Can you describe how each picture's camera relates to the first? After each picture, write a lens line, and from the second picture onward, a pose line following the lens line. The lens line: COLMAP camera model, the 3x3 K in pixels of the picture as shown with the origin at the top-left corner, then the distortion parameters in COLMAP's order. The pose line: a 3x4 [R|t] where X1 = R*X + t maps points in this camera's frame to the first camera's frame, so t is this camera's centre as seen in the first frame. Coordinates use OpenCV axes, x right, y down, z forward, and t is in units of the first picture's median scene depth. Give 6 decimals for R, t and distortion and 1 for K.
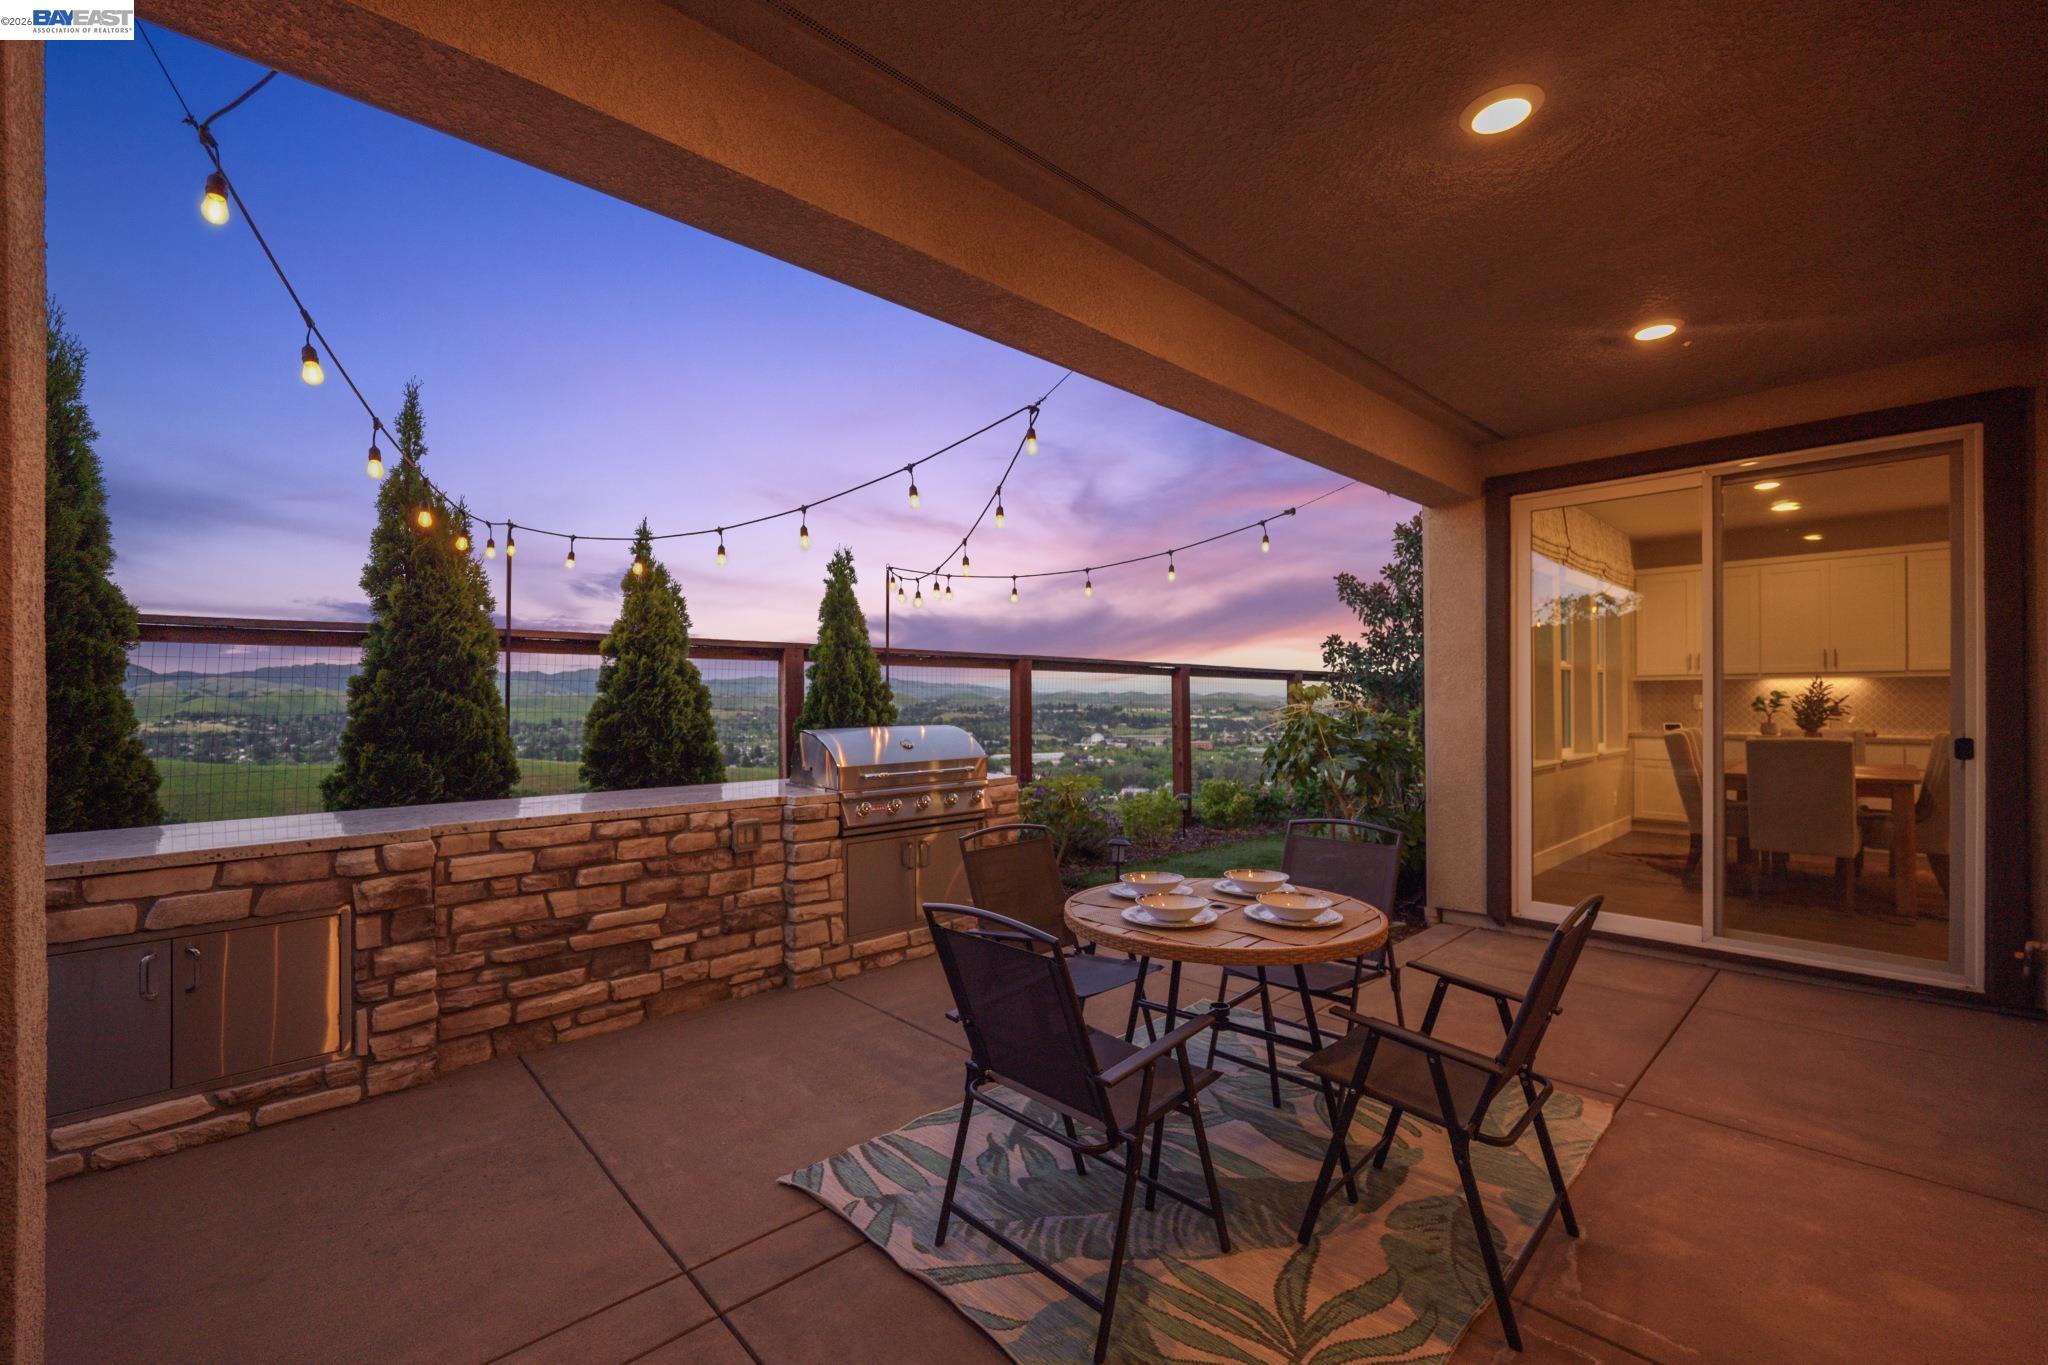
lens RADIAL K [[866.5, 0, 1021.3], [0, 866.5, 685.3], [0, 0, 1]] dist [-0.001394, -0.000599]
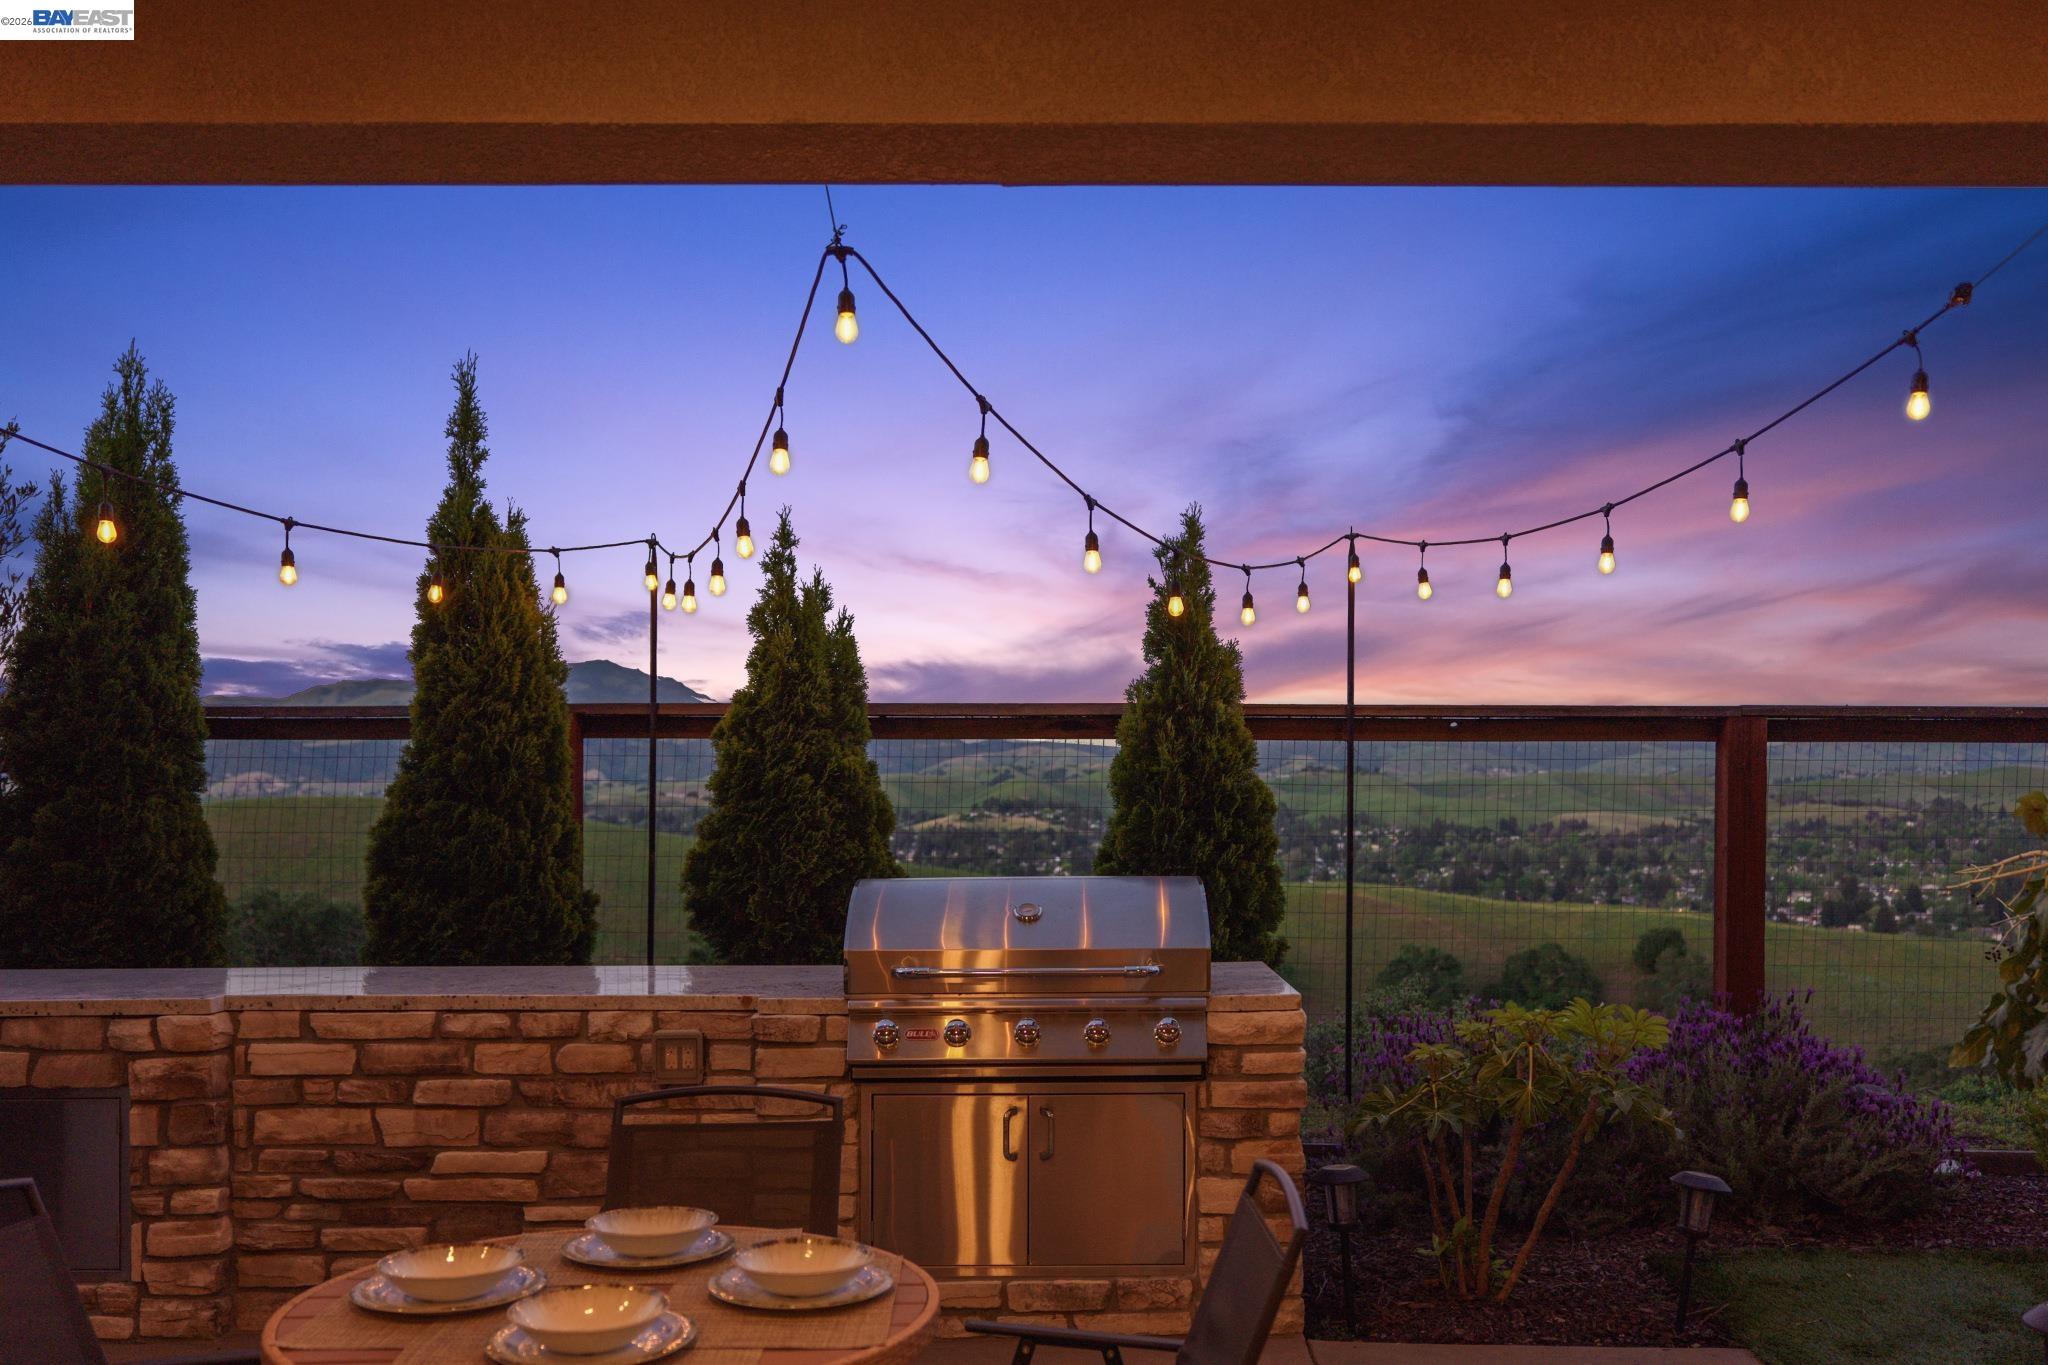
lens RADIAL K [[1813.3, 0, 1040.3], [0, 1813.3, 774.2], [0, 0, 1]] dist [0.019141, -0.026440]
pose [[0.728989, -0.000764, -0.684525, 0.810389], [0.009296, 0.999918, 0.008784, -0.031932], [0.684462, -0.012766, 0.728937, 0.309682]]
